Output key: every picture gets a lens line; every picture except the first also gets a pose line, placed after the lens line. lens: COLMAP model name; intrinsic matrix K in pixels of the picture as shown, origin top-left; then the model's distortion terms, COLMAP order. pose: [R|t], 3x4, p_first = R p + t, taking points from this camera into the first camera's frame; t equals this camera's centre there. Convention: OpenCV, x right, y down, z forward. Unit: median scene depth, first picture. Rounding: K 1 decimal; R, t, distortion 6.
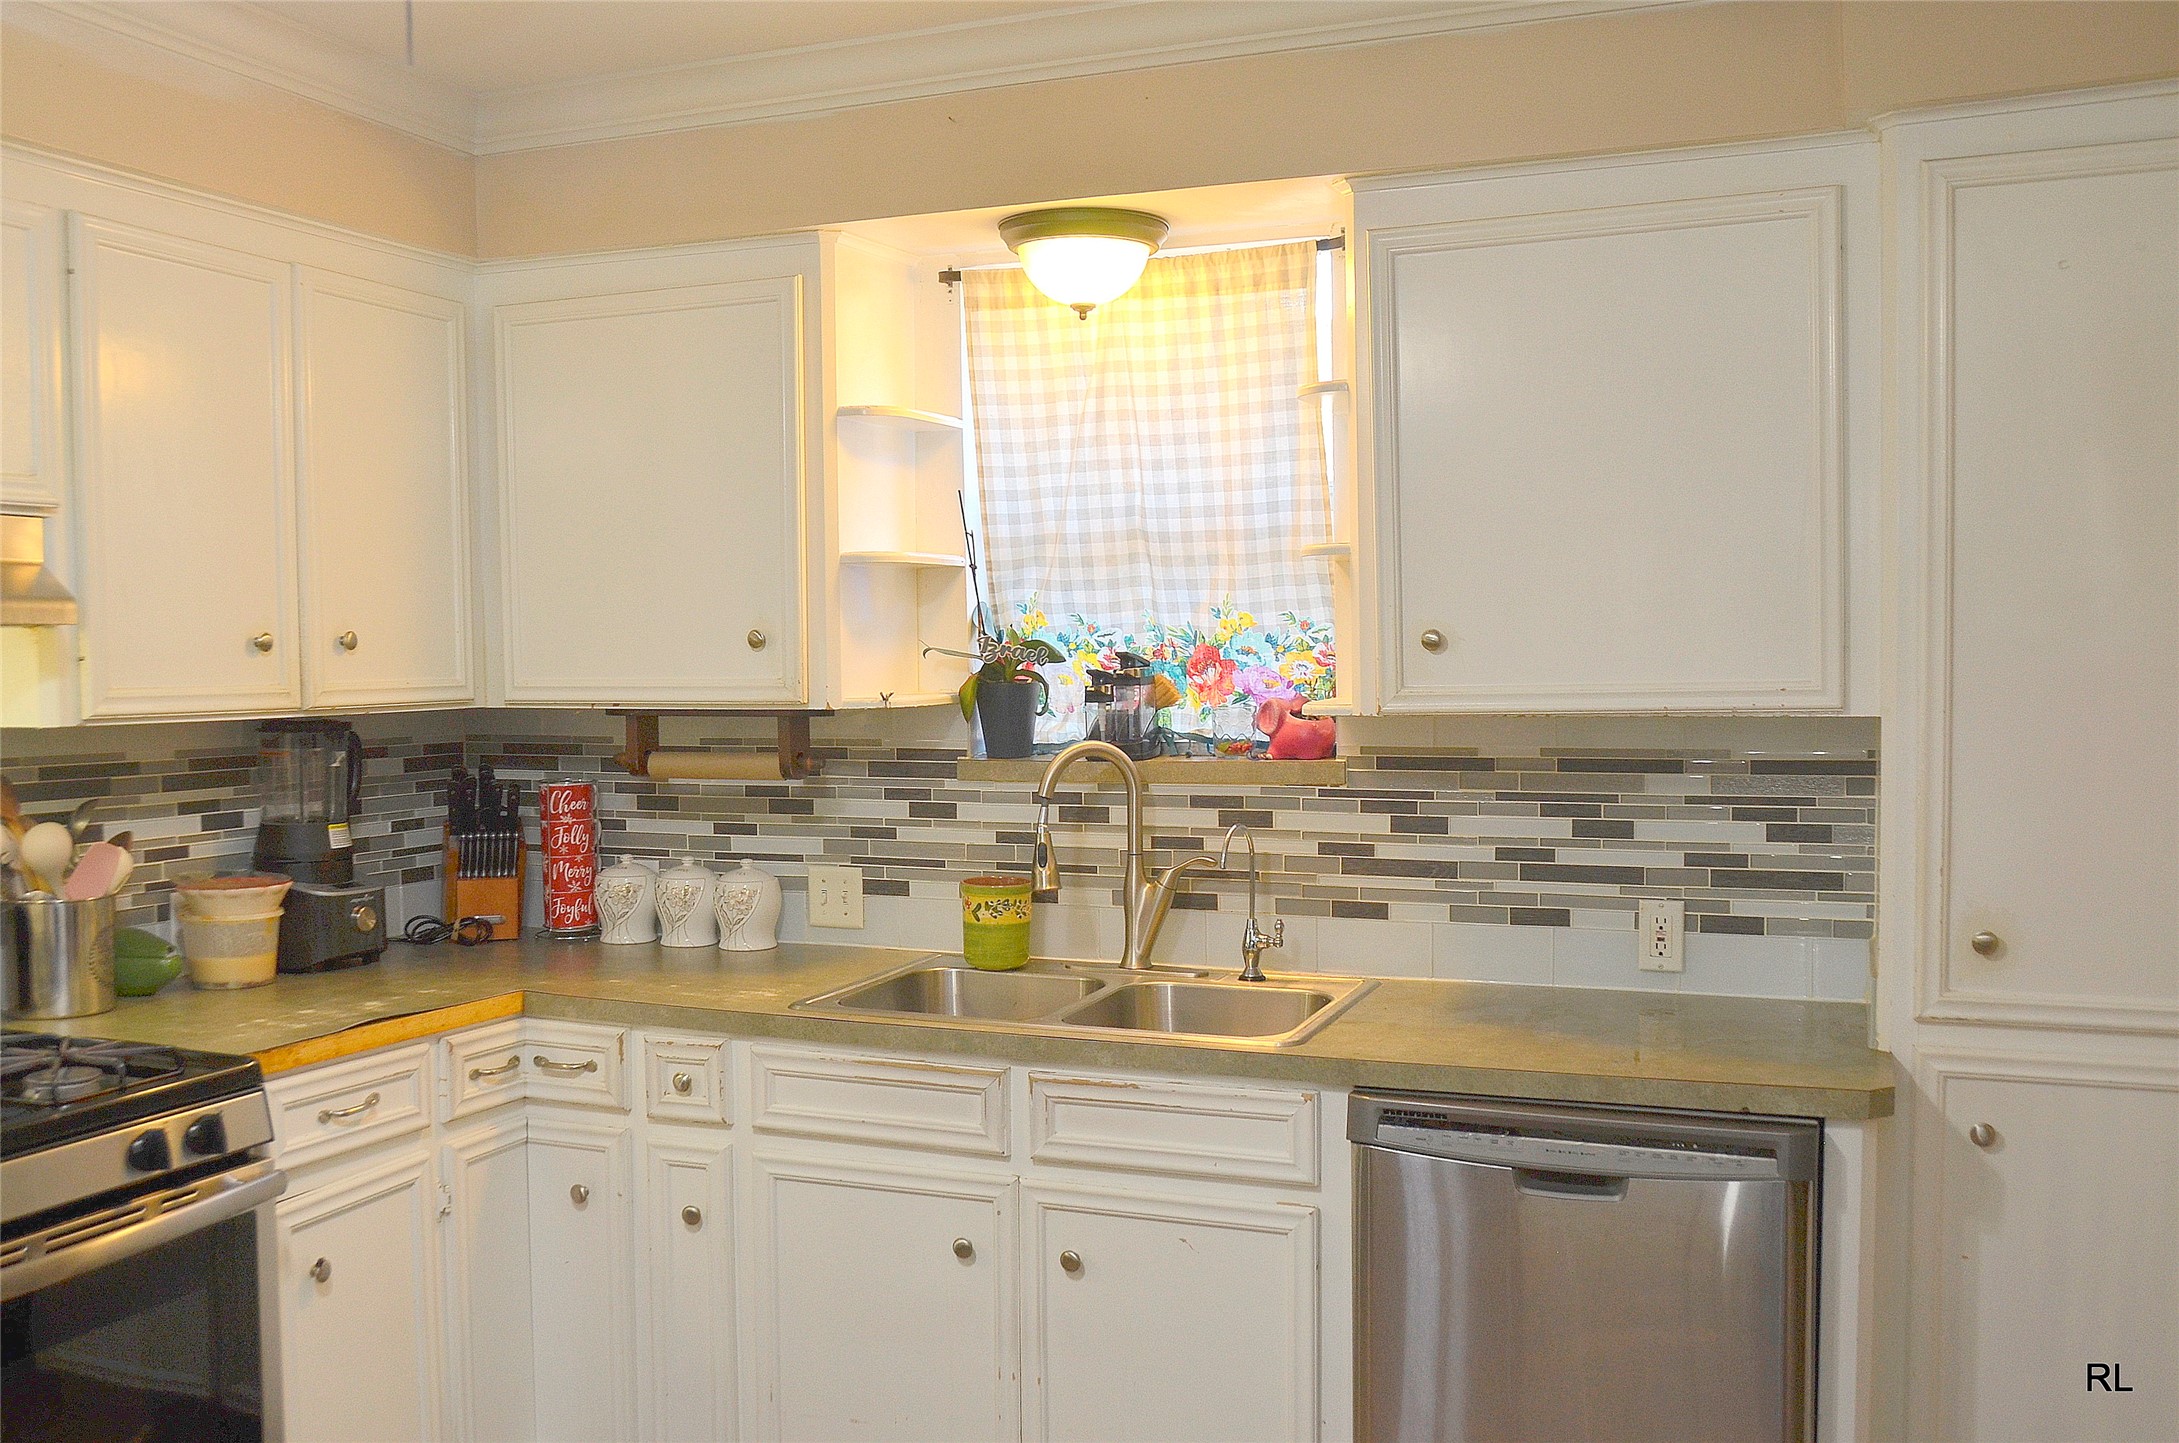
lens RADIAL K [[1939.0, 0, 1089.1], [0, 1939.0, 732.3], [0, 0, 1]] dist [-0.023976, -0.004226]
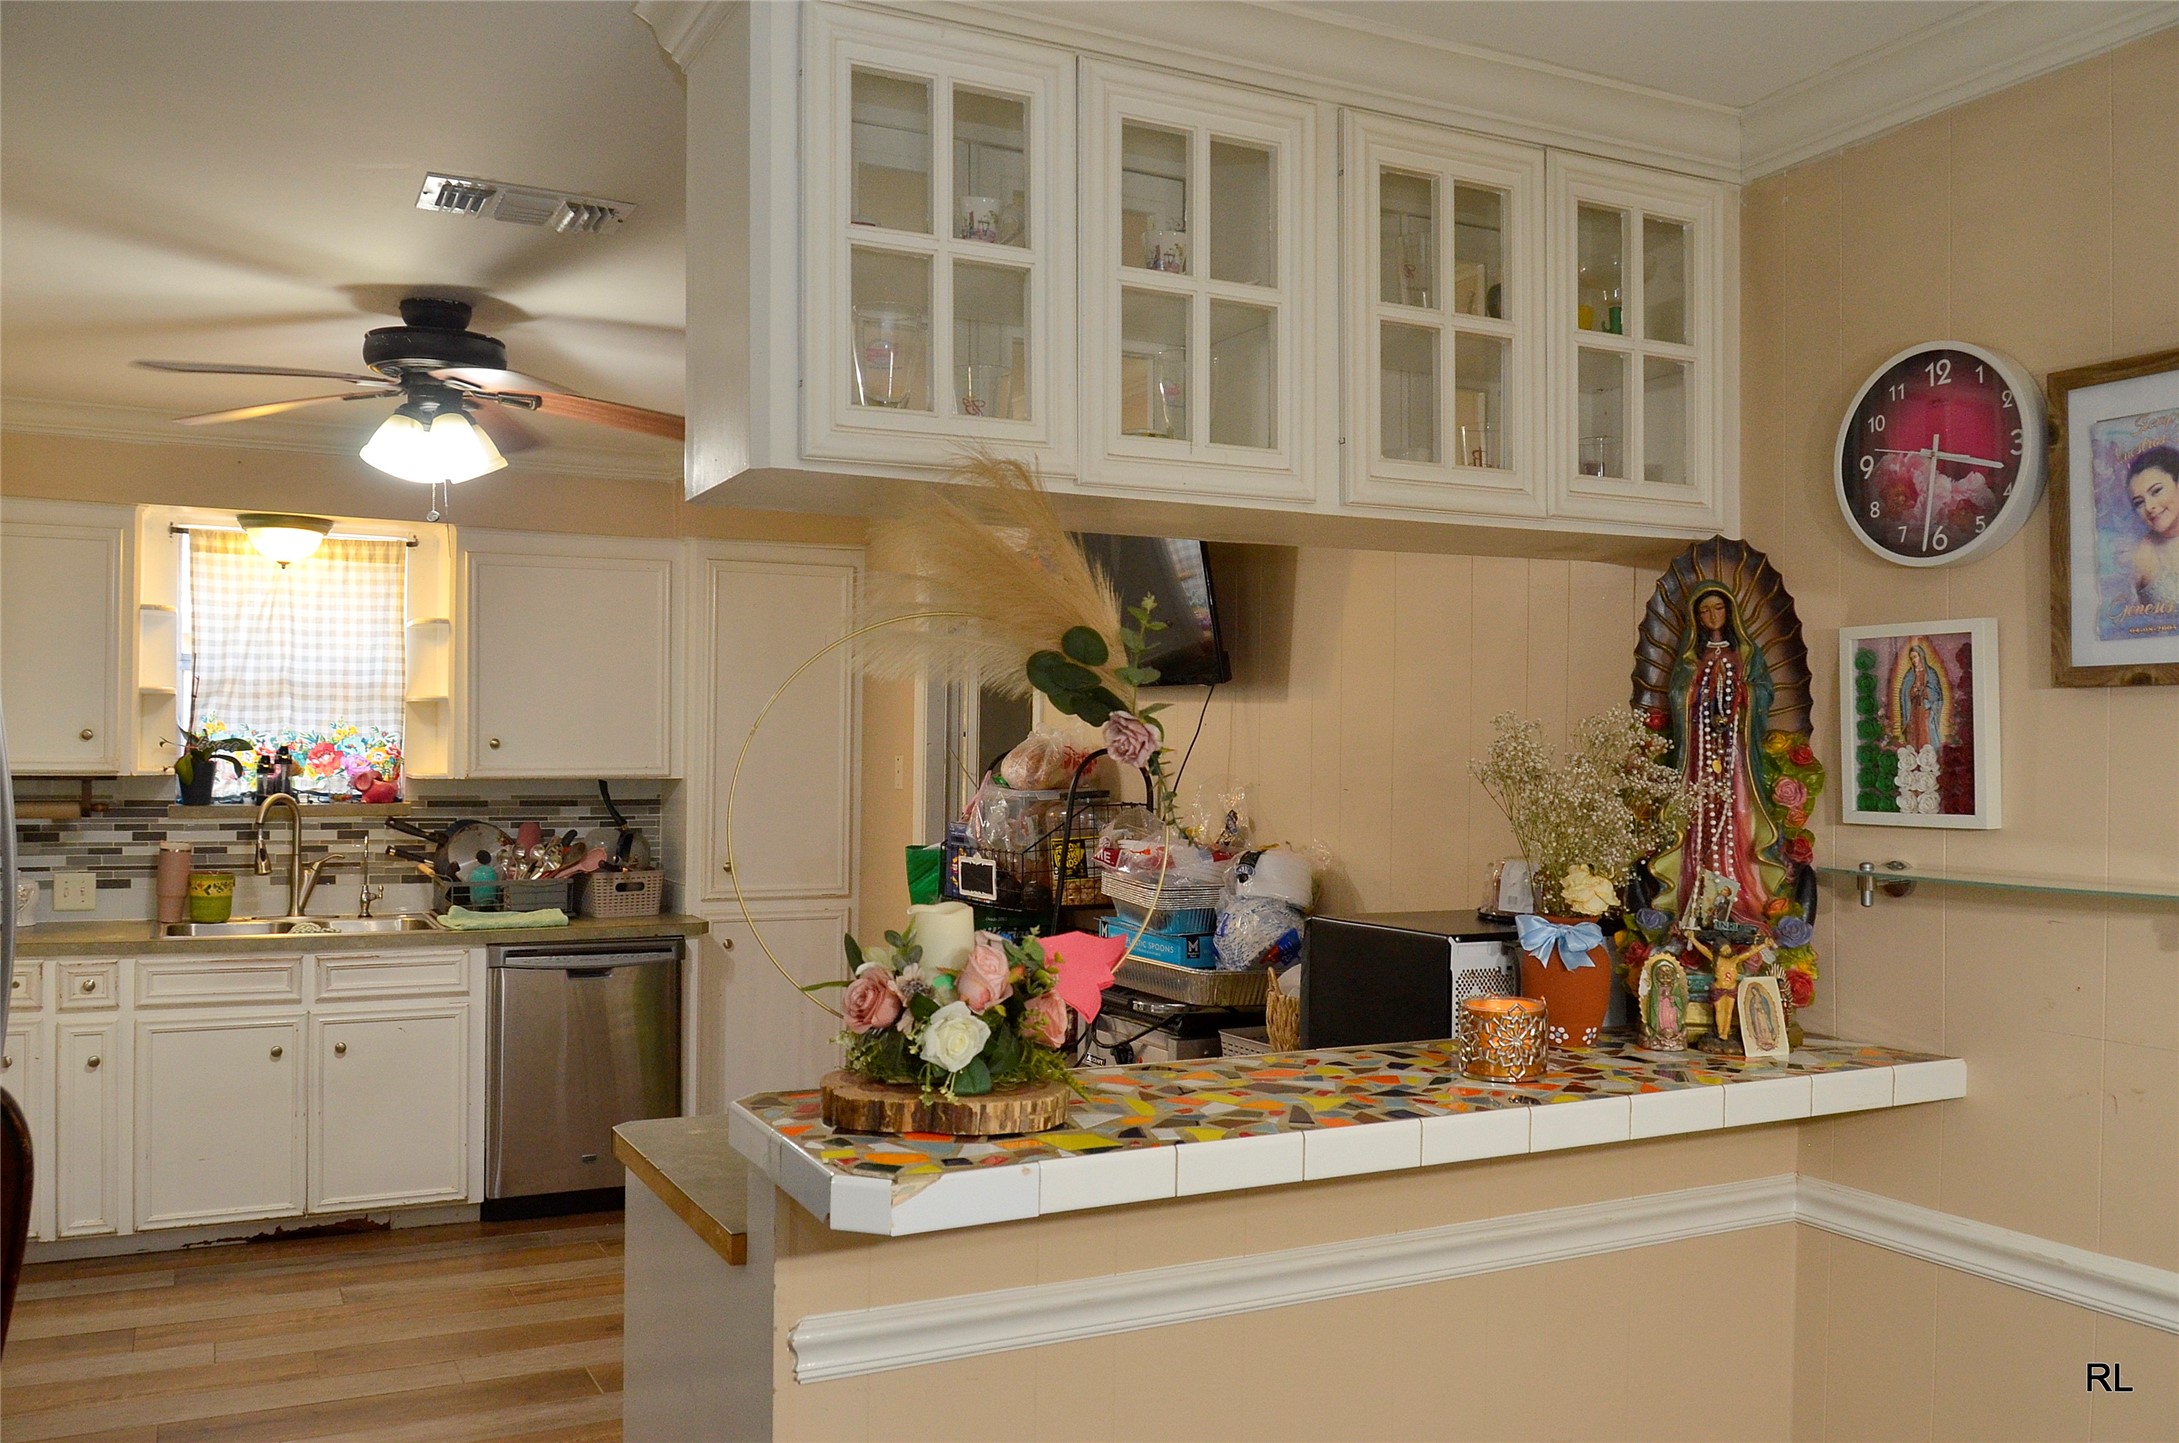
lens RADIAL K [[1735.2, 0, 1078.5], [0, 1735.2, 739.5], [0, 0, 1]] dist [-0.027052, -0.008194]
pose [[0.656067, 0.020176, 0.754433, -0.730570], [0.015661, 0.999063, -0.040337, 0.030774], [-0.754540, 0.038279, 0.655136, -0.649302]]
